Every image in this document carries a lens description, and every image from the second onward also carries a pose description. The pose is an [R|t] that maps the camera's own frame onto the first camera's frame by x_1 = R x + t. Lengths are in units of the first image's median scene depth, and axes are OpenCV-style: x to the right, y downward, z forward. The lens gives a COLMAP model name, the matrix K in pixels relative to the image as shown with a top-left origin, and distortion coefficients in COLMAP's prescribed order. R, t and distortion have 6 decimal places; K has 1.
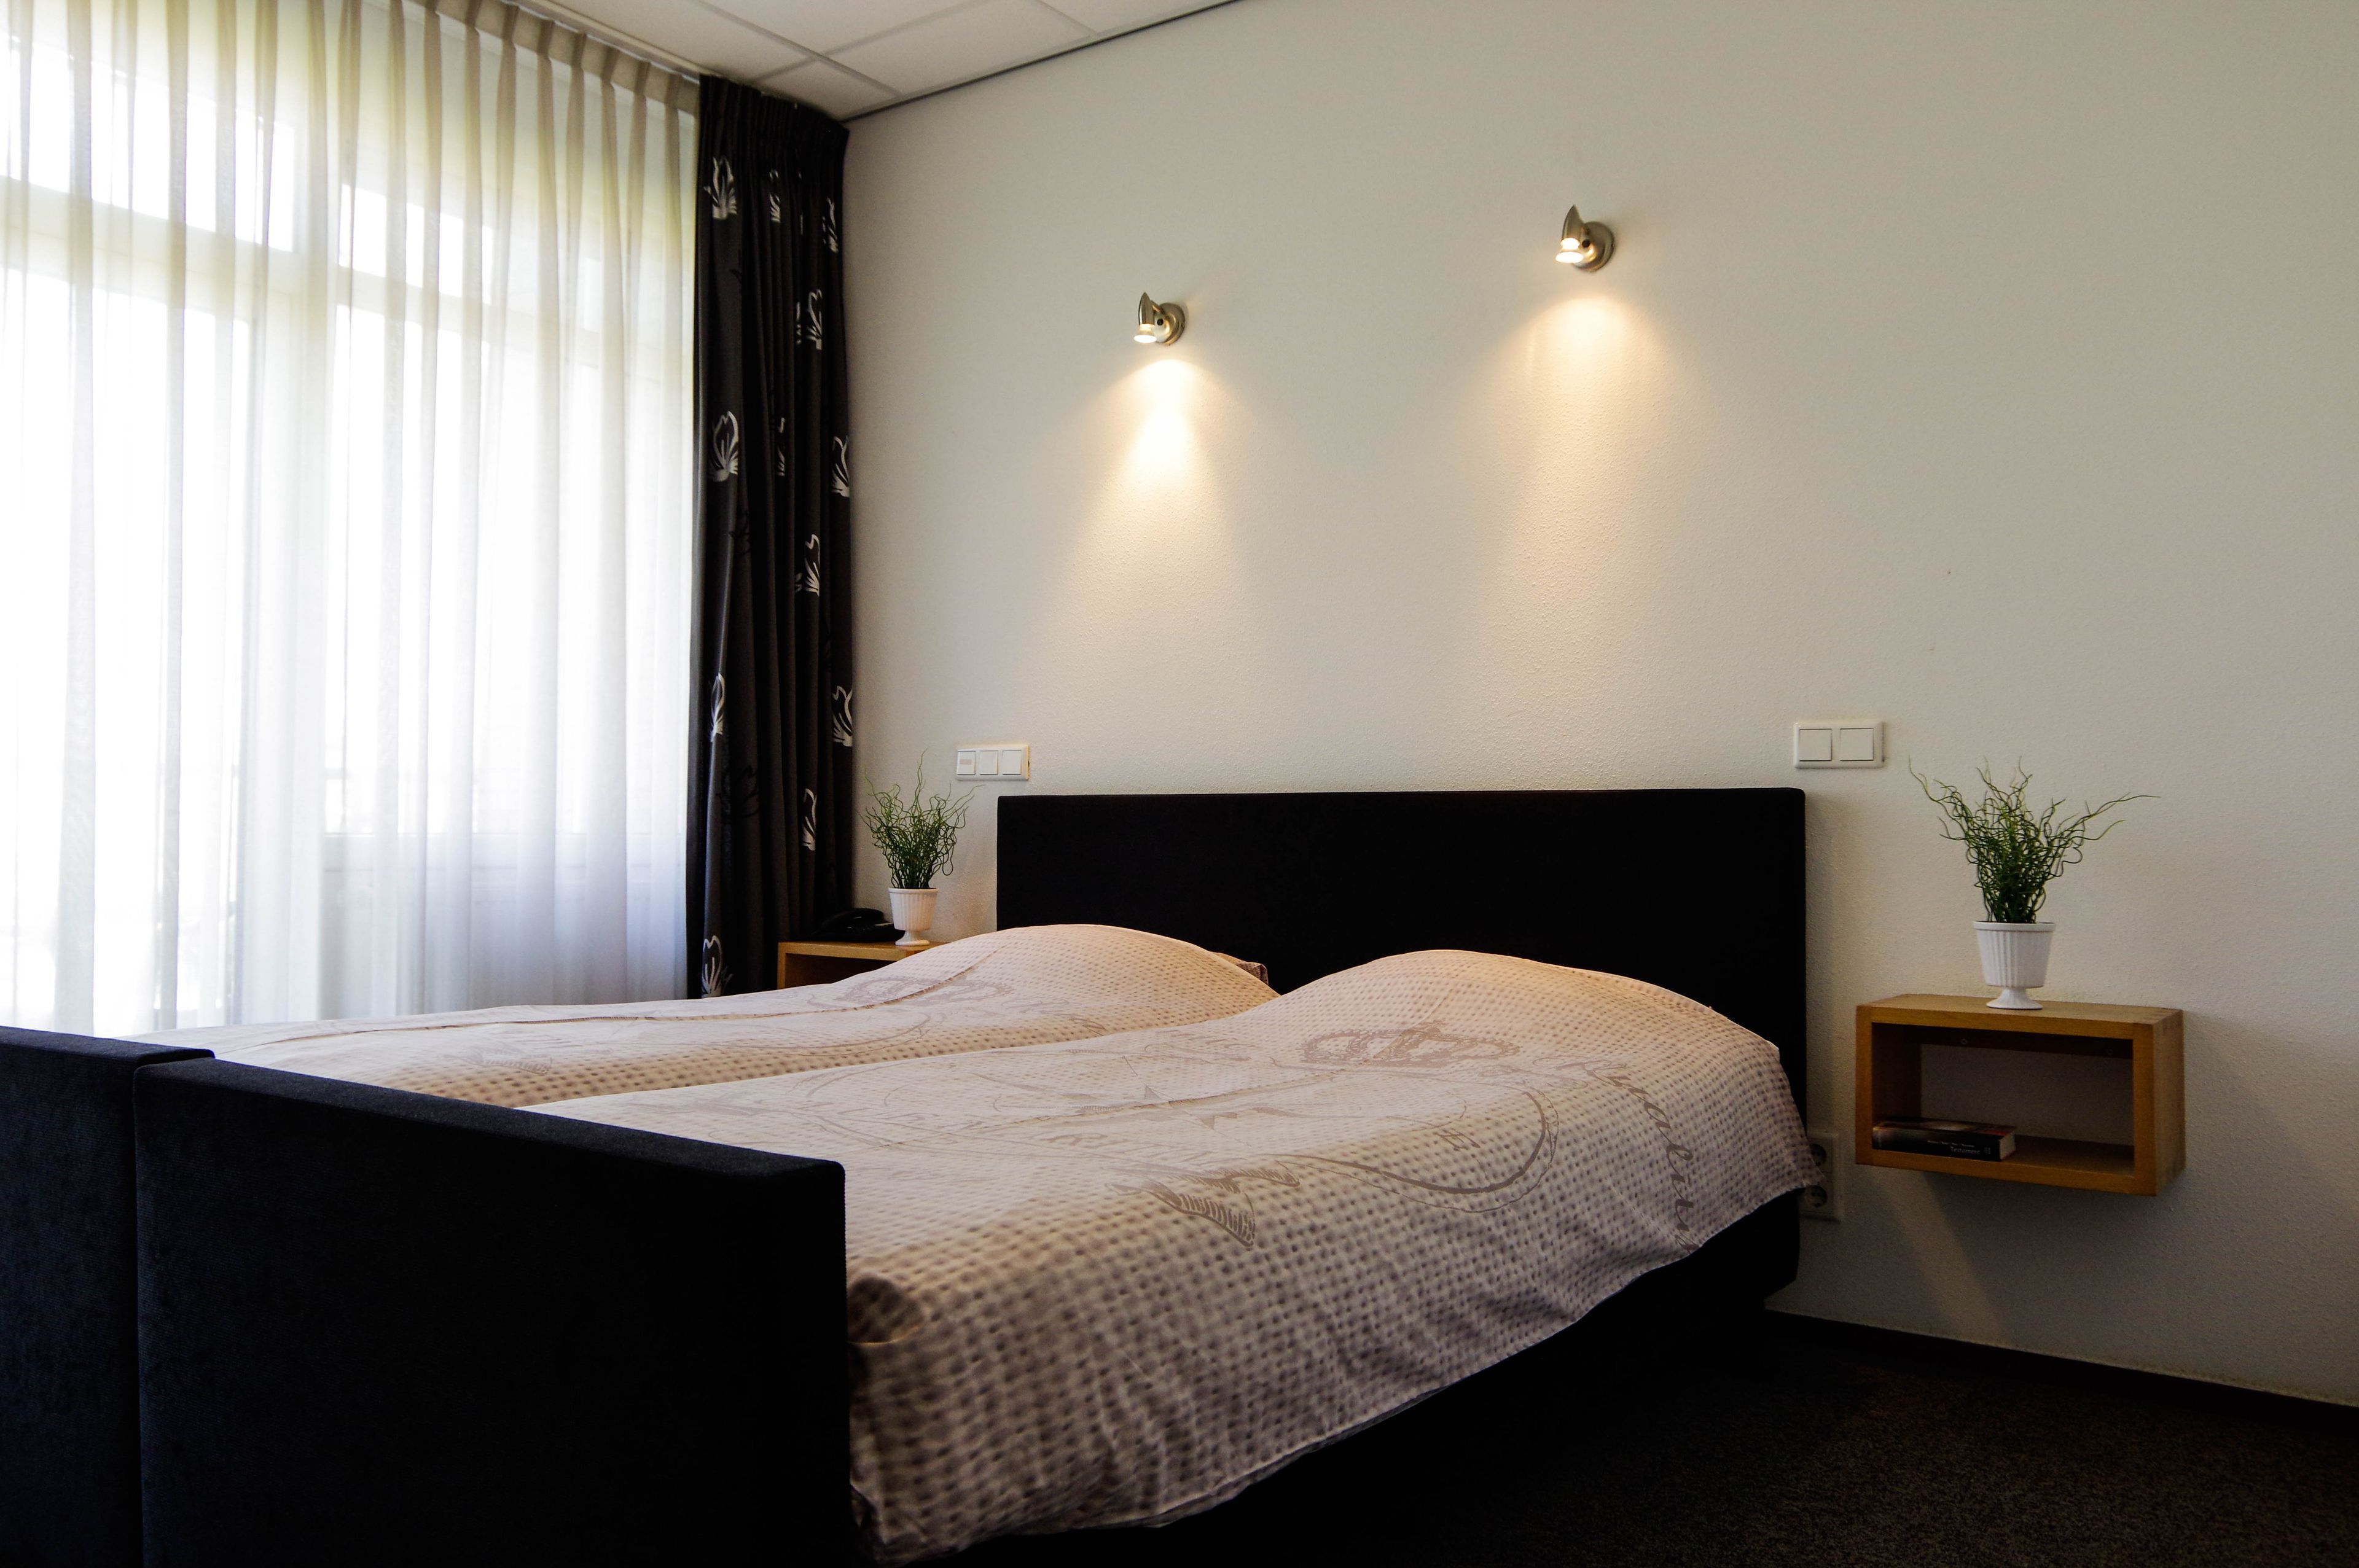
lens RADIAL K [[1850.2, 0, 1179.5], [0, 1850.2, 784.0], [0, 0, 1]] dist [-0.076330, 0.153587]
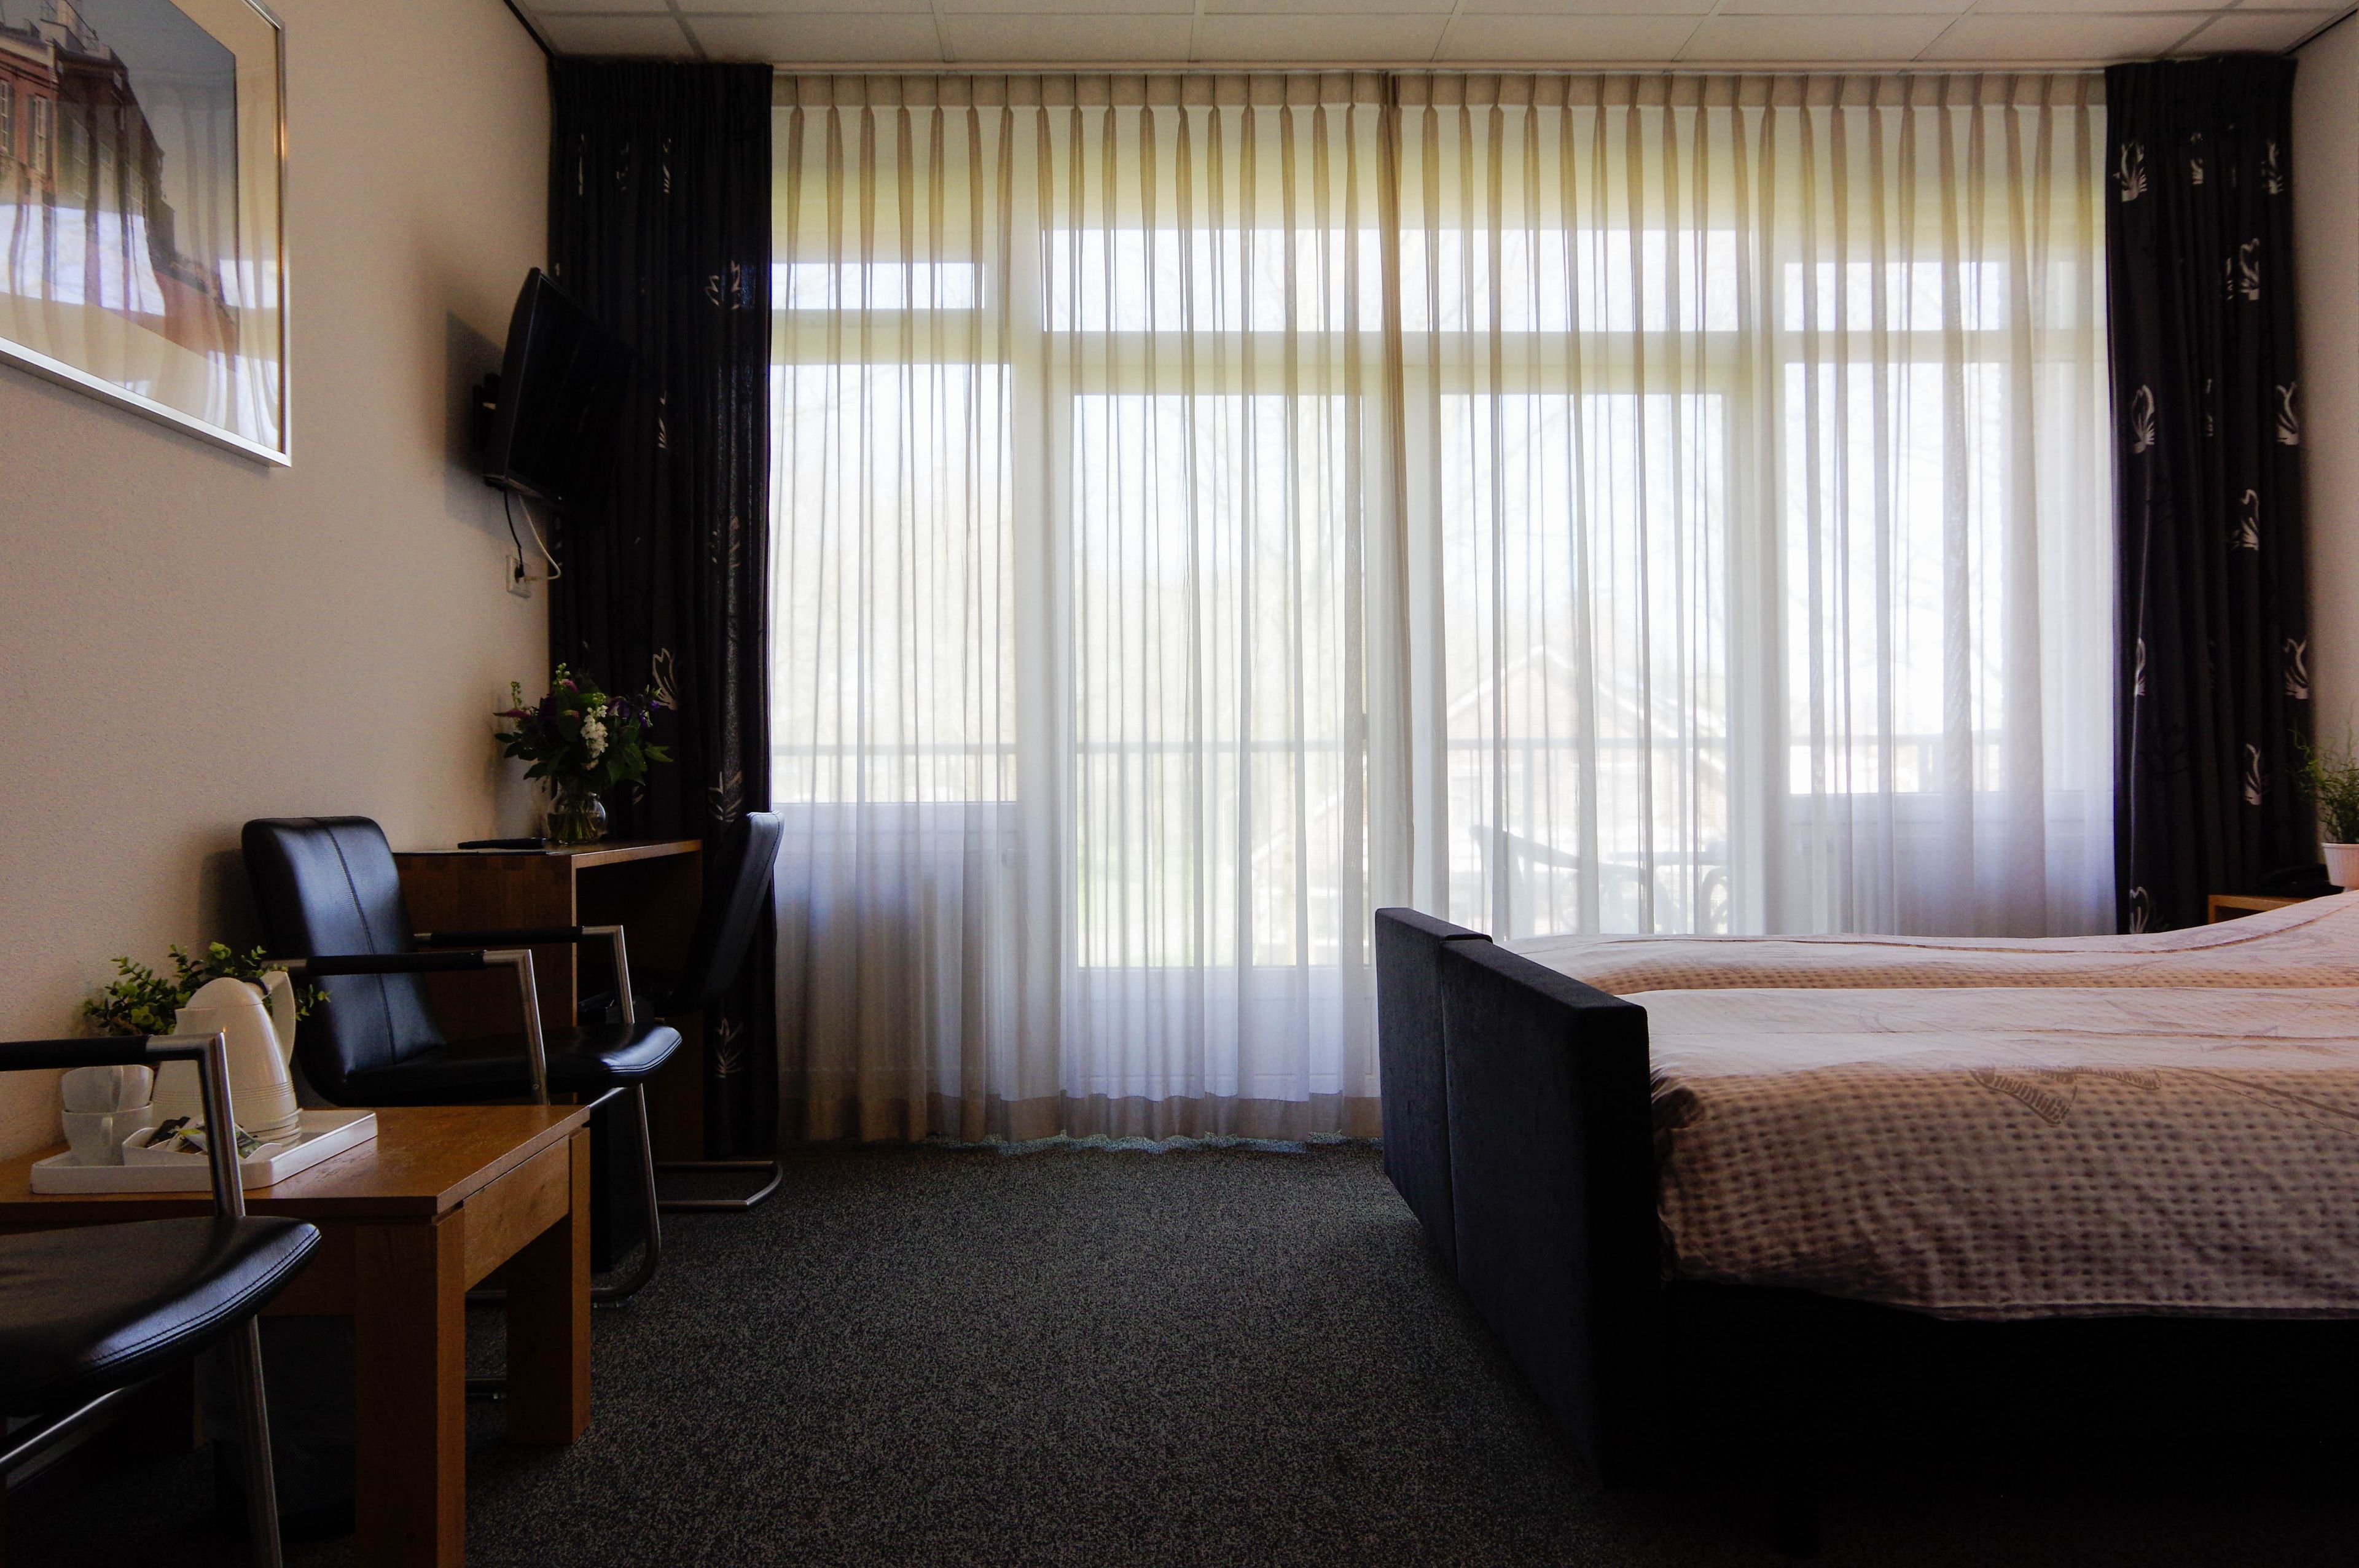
lens RADIAL K [[1850.2, 0, 1179.5], [0, 1850.2, 784.0], [0, 0, 1]] dist [-0.076330, 0.153587]
pose [[0.614853, -0.016412, -0.788471, 0.356738], [0.034956, 0.999368, 0.006457, -0.003550], [0.787867, -0.031532, 0.615038, -0.117784]]
